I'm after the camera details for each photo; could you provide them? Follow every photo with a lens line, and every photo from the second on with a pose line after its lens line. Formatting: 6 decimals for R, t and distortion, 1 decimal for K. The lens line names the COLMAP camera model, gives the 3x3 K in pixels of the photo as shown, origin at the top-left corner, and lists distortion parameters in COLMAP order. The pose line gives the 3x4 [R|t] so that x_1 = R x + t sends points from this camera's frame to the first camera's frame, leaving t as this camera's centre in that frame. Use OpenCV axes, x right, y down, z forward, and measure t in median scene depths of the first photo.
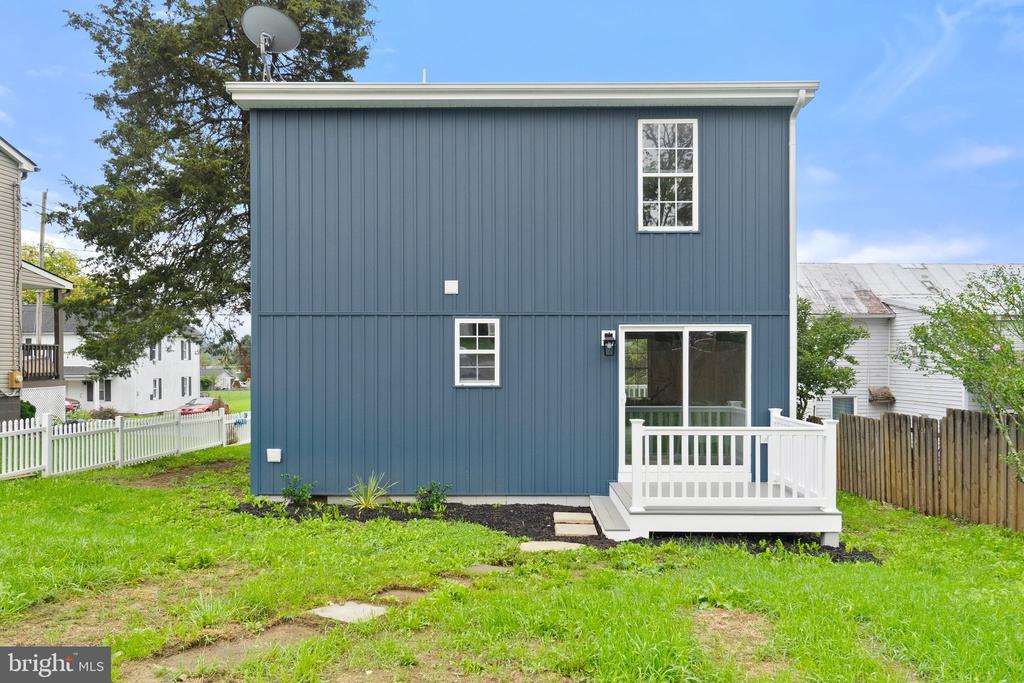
lens RADIAL K [[762.4, 0, 512.6], [0, 762.4, 358.9], [0, 0, 1]] dist [0.009095, -0.001664]
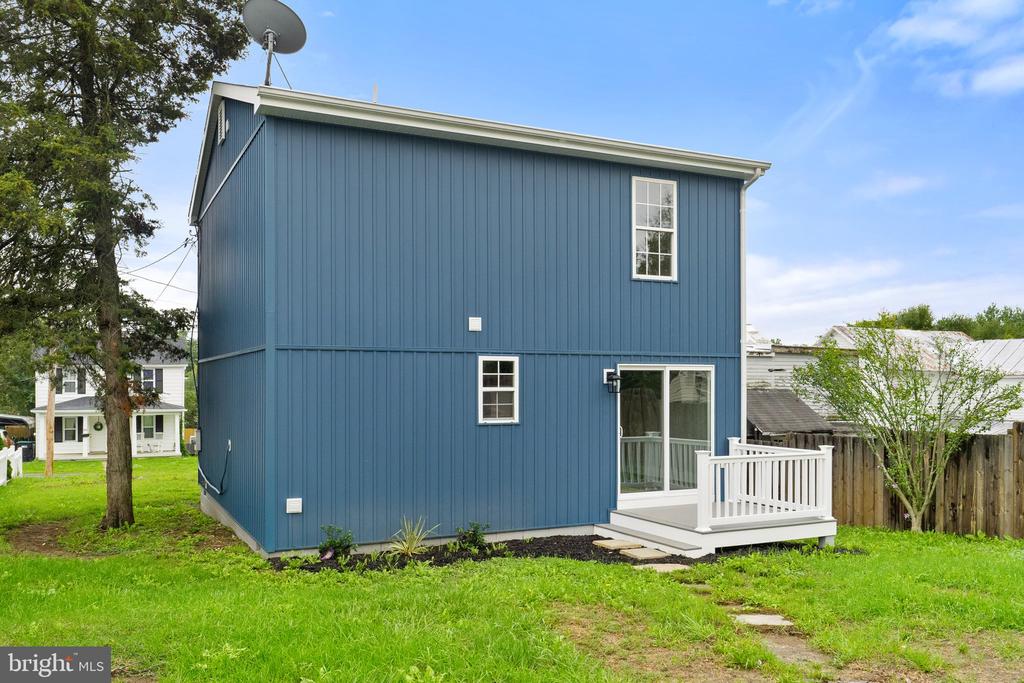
lens RADIAL K [[857.8, 0, 515.1], [0, 857.8, 377.5], [0, 0, 1]] dist [0.006308, -0.000360]
pose [[0.892367, 0.003888, 0.451294, -0.536752], [-0.000862, 0.999976, -0.006909, -0.017177], [-0.451310, 0.005776, 0.892349, -0.017185]]
